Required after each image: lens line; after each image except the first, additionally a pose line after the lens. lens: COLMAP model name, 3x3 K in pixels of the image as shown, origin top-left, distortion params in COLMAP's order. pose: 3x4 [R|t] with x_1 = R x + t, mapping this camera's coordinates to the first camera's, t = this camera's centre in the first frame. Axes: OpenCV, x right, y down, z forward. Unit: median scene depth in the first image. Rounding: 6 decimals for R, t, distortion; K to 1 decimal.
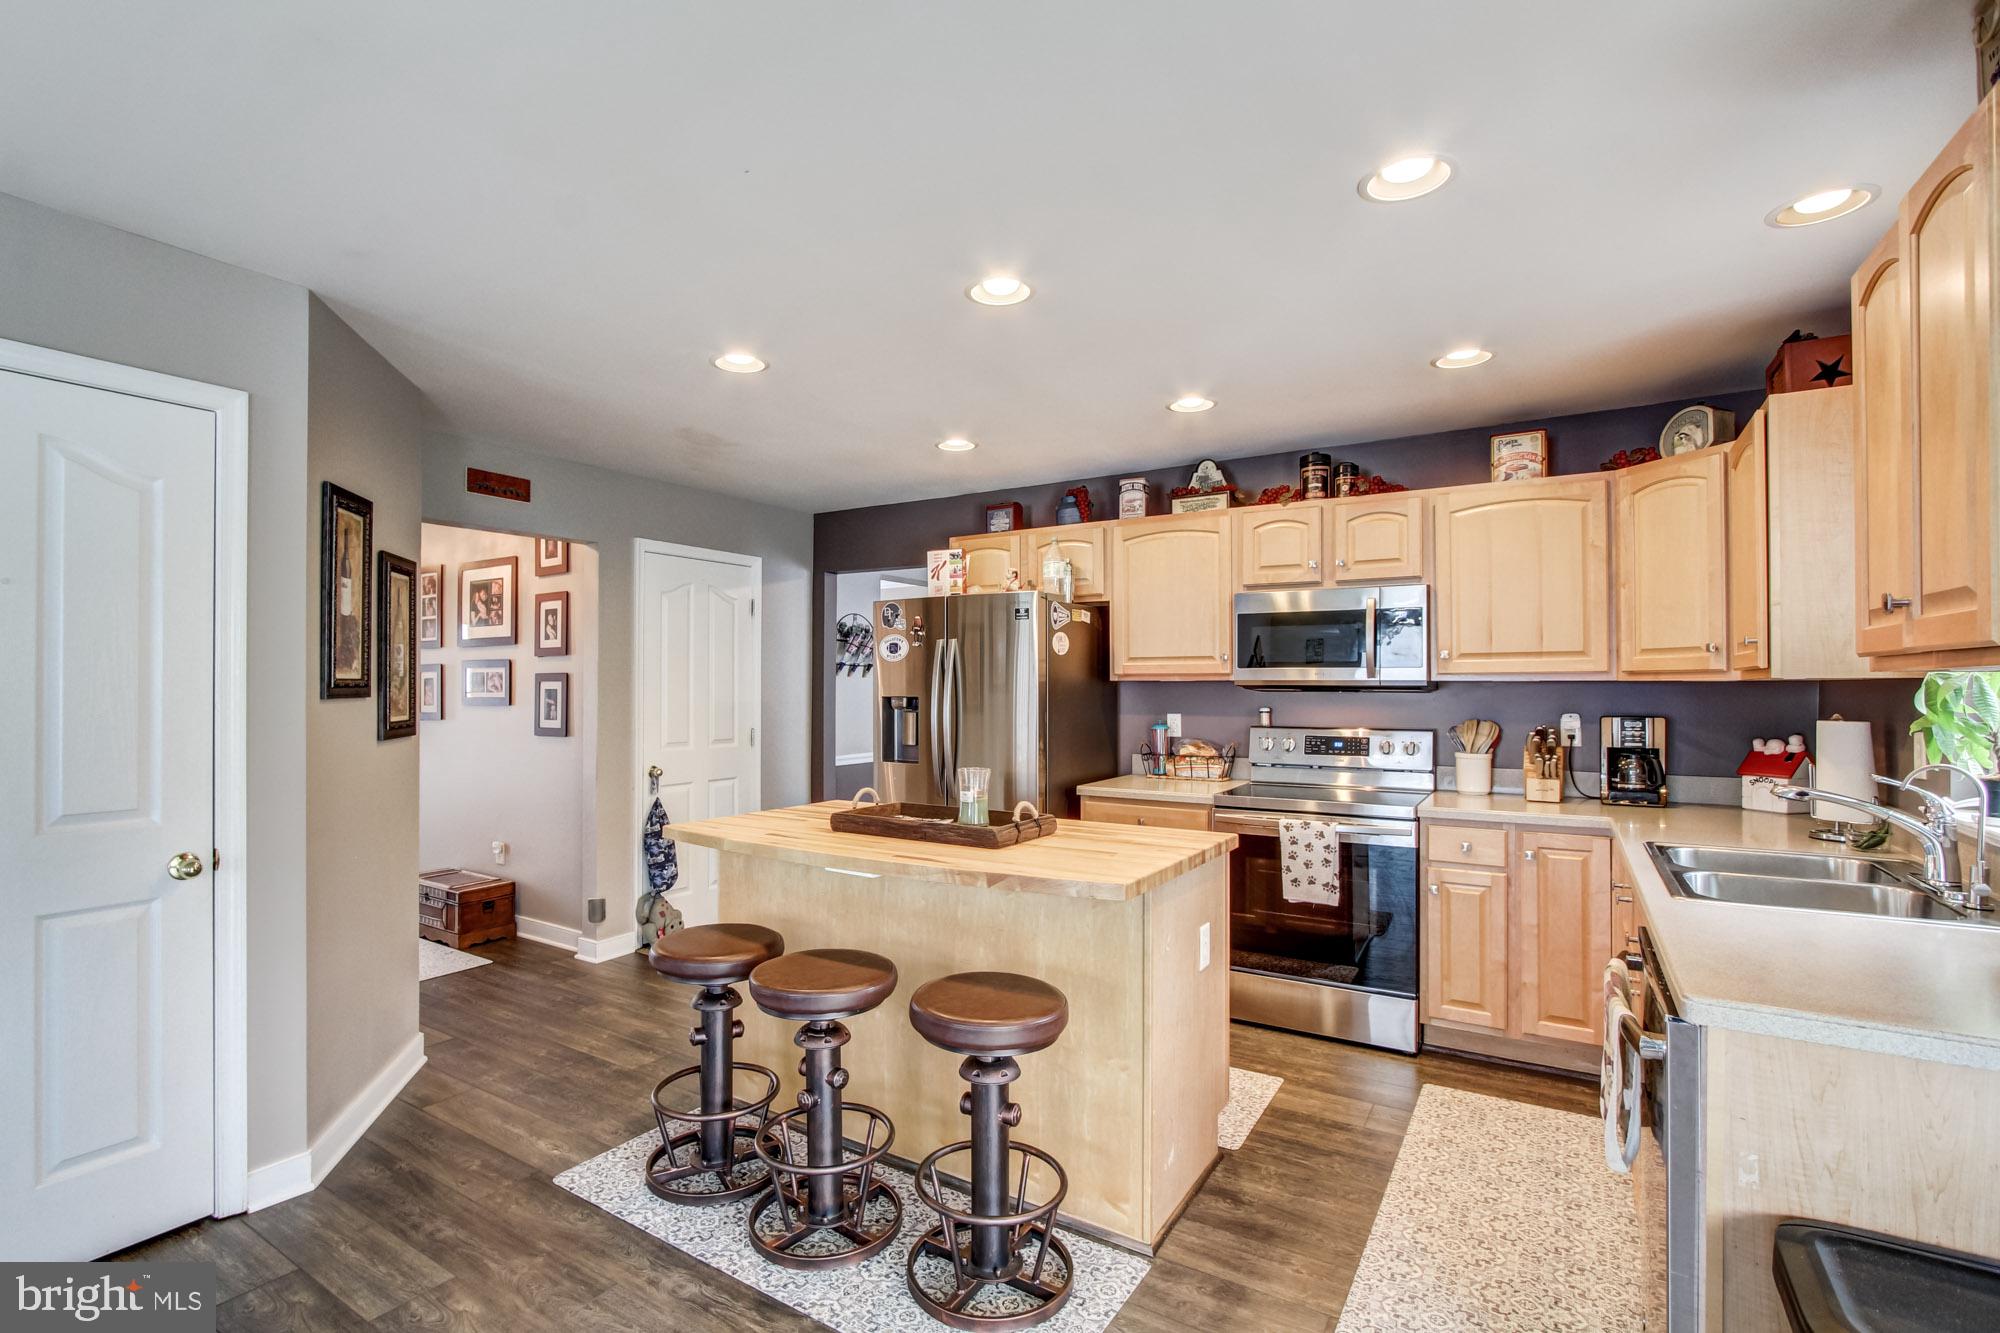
lens RADIAL K [[924.5, 0, 951.4], [0, 924.5, 678.8], [0, 0, 1]] dist [-0.023190, 0.000509]
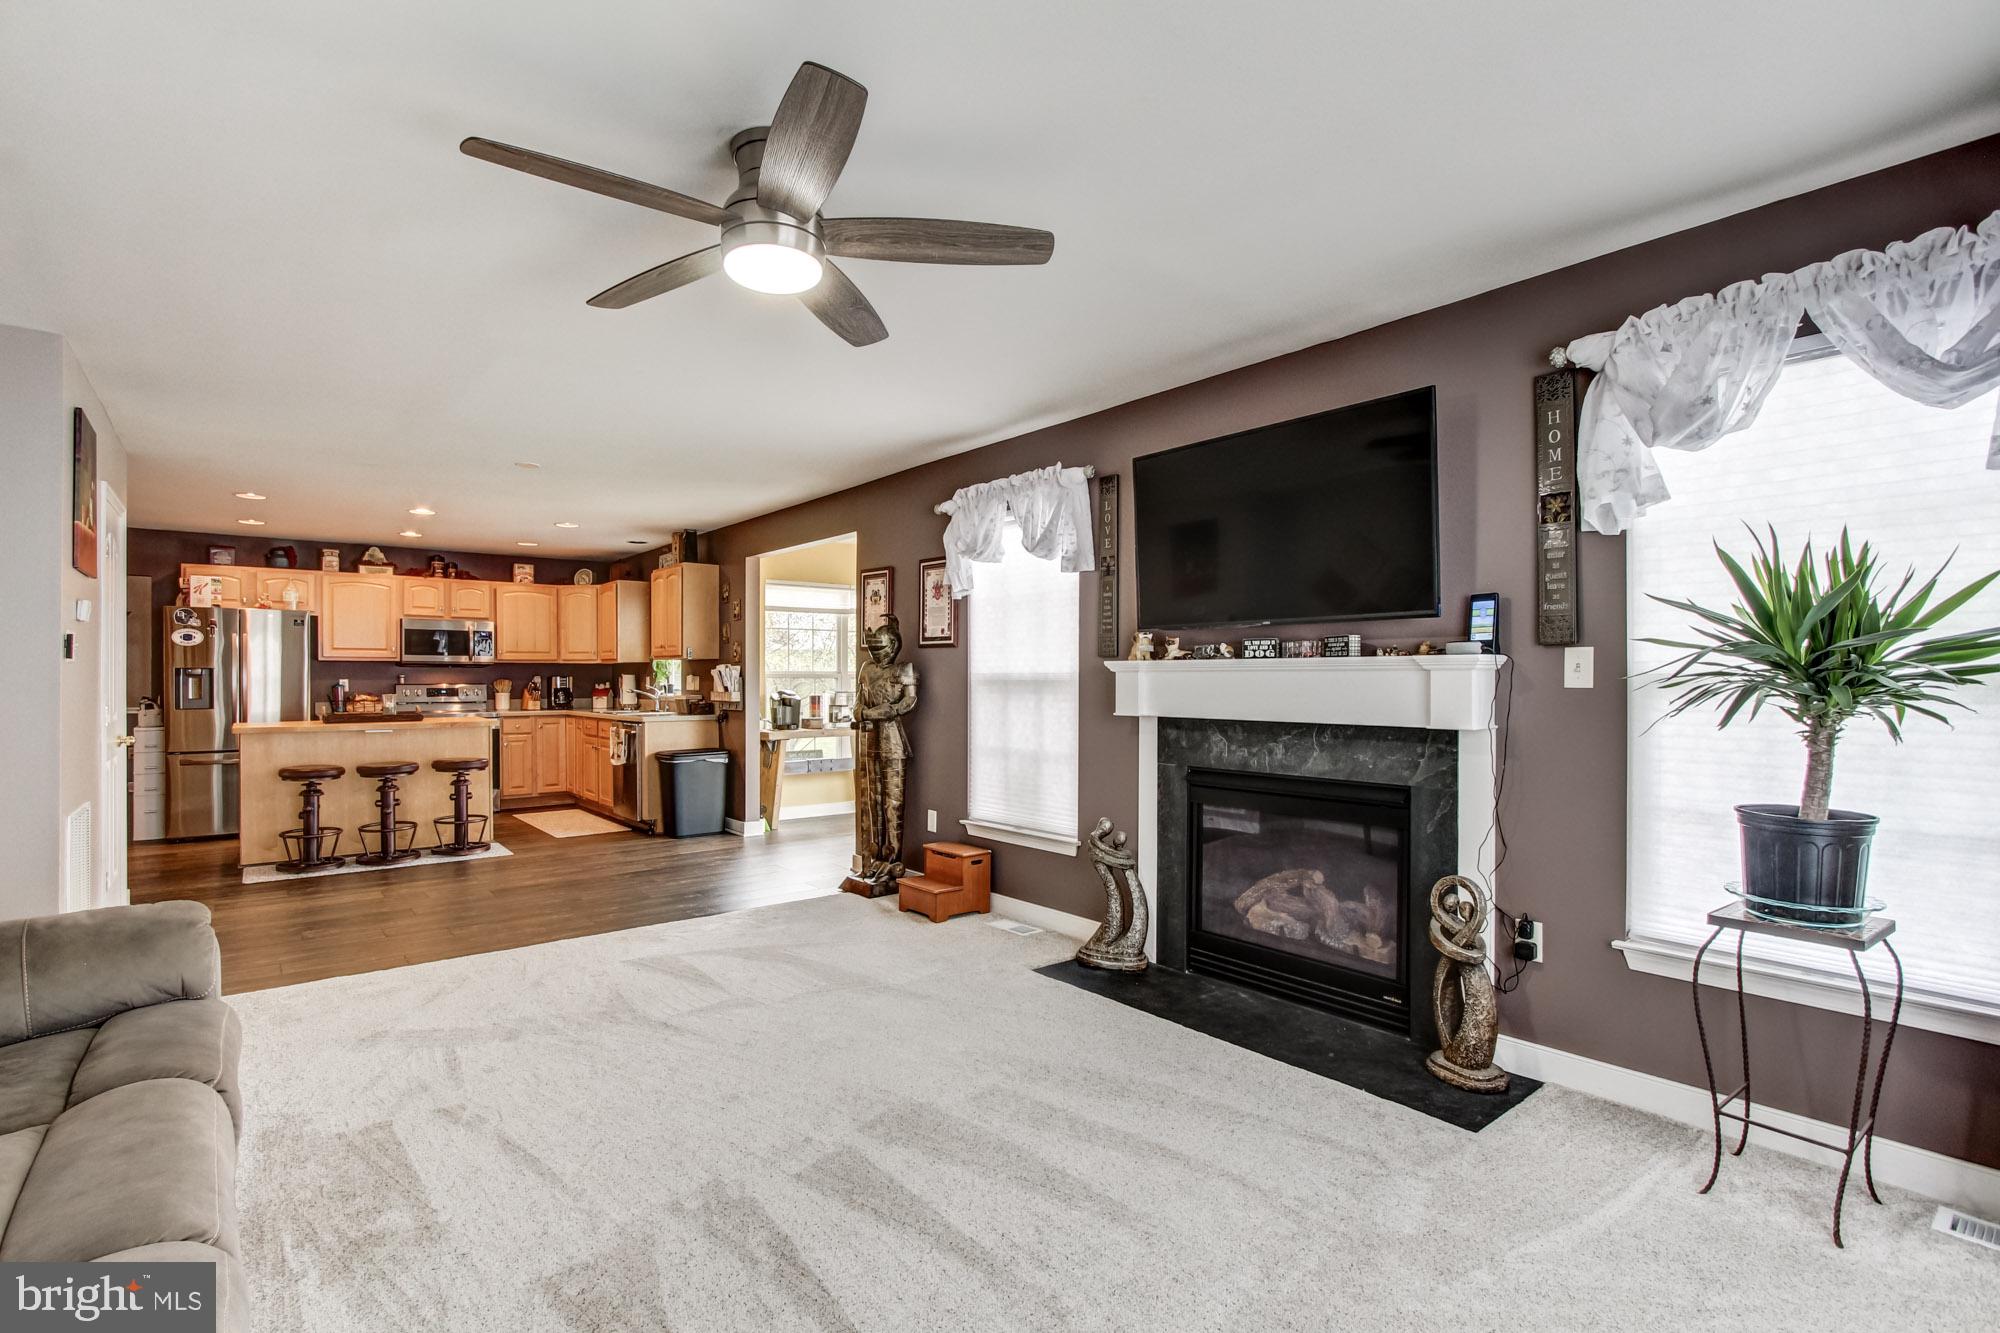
lens RADIAL K [[924.5, 0, 951.4], [0, 924.5, 678.8], [0, 0, 1]] dist [-0.023190, 0.000509]
pose [[0.315014, -0.000804, 0.949087, -1.243850], [-0.005208, 0.999983, 0.002576, 0.029732], [-0.949073, -0.005755, 0.315004, -0.803596]]
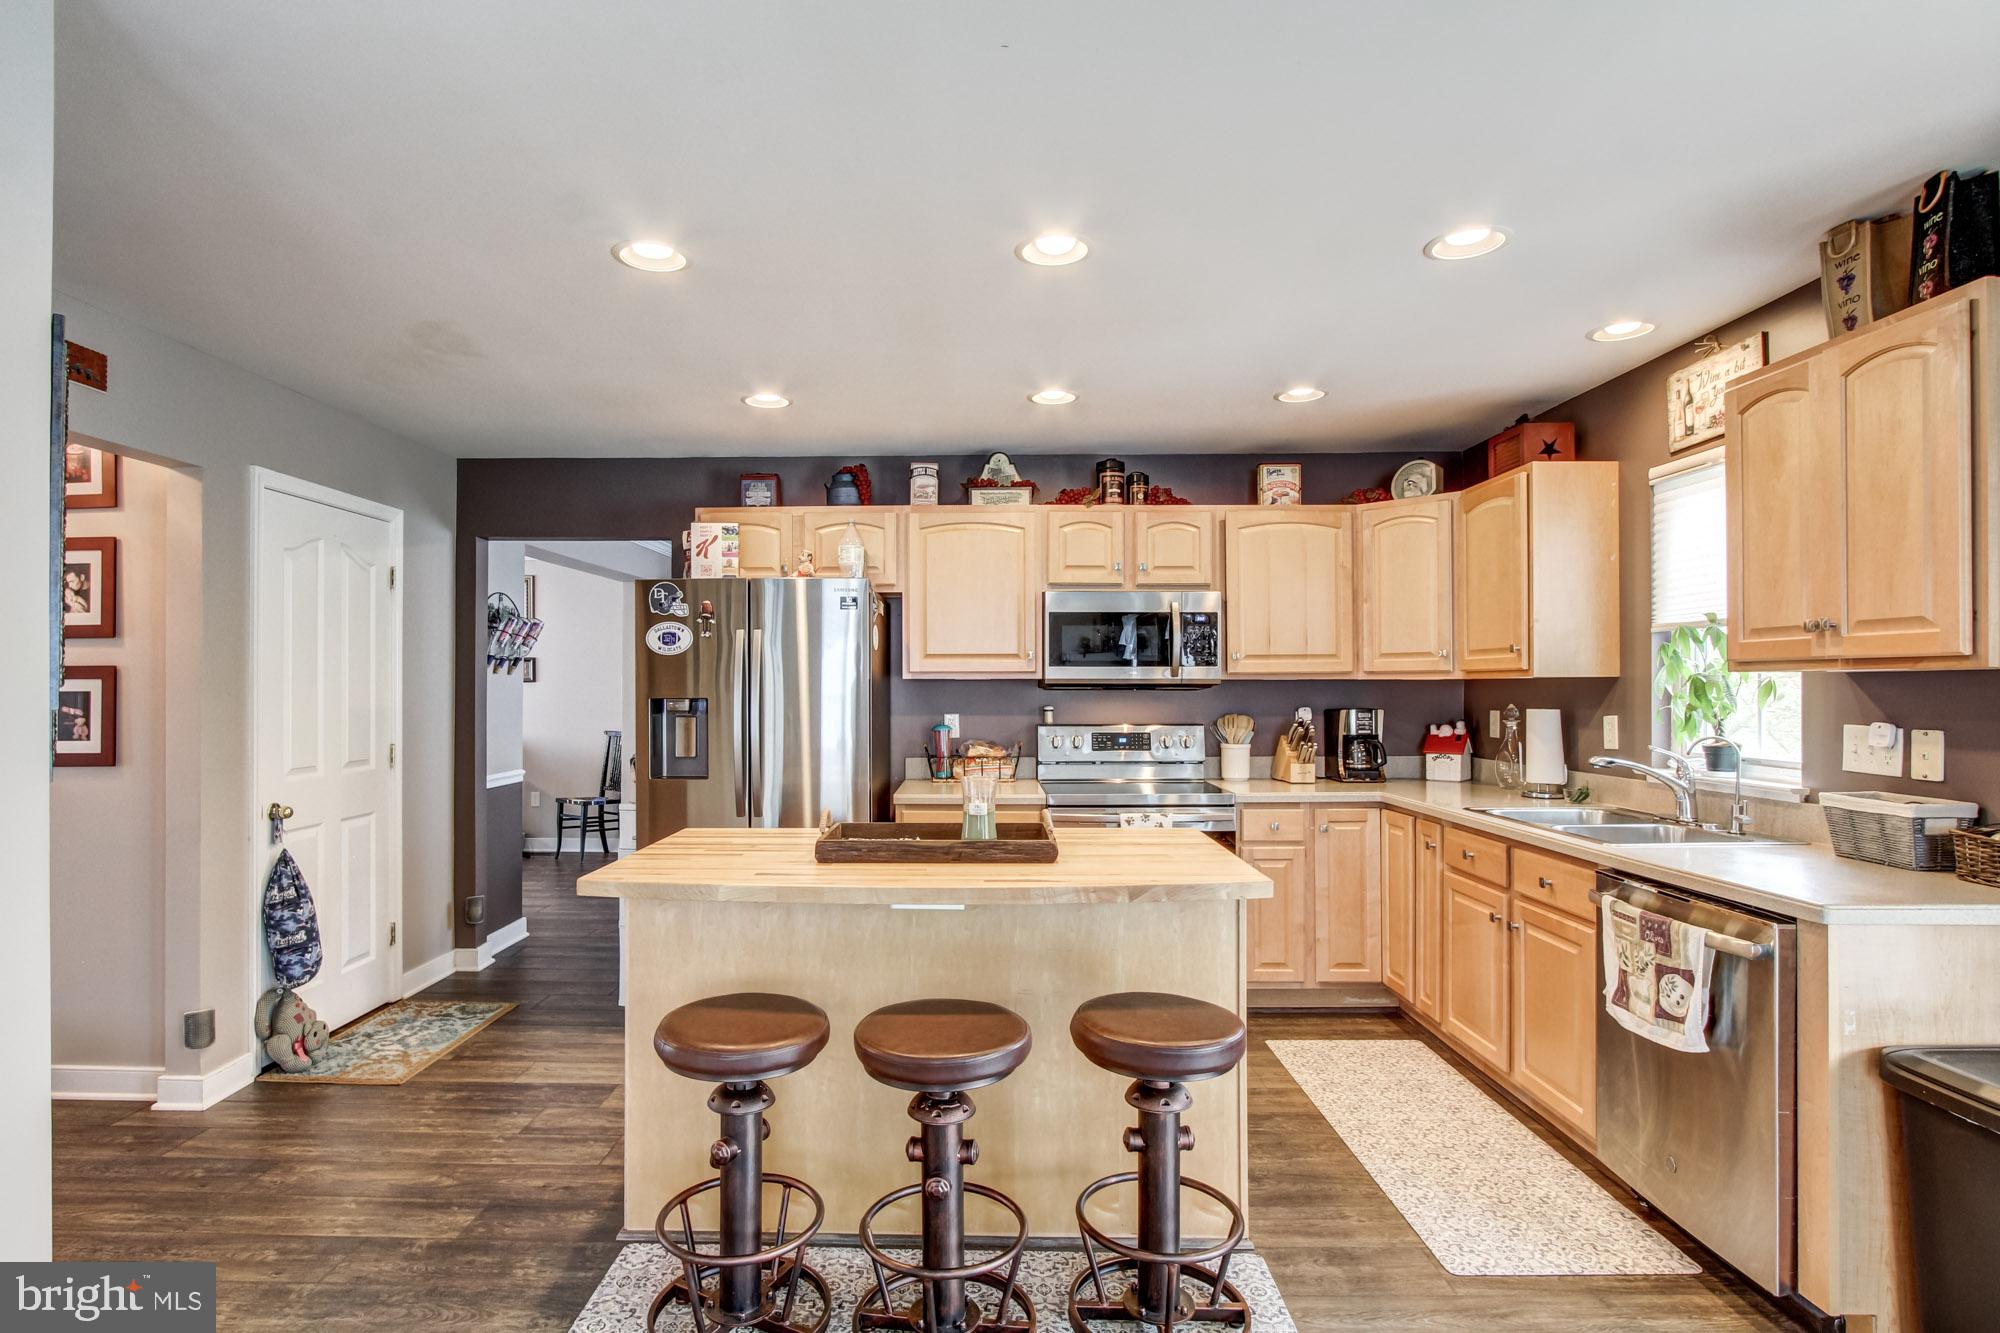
lens RADIAL K [[1003.9, 0, 953.0], [0, 1003.9, 679.9], [0, 0, 1]] dist [-0.019894, 0.000630]
pose [[0.846439, 0.000791, 0.532485, -0.353406], [-0.001763, 0.999998, 0.001317, 0.001707], [-0.532482, -0.002054, 0.846439, 0.135997]]
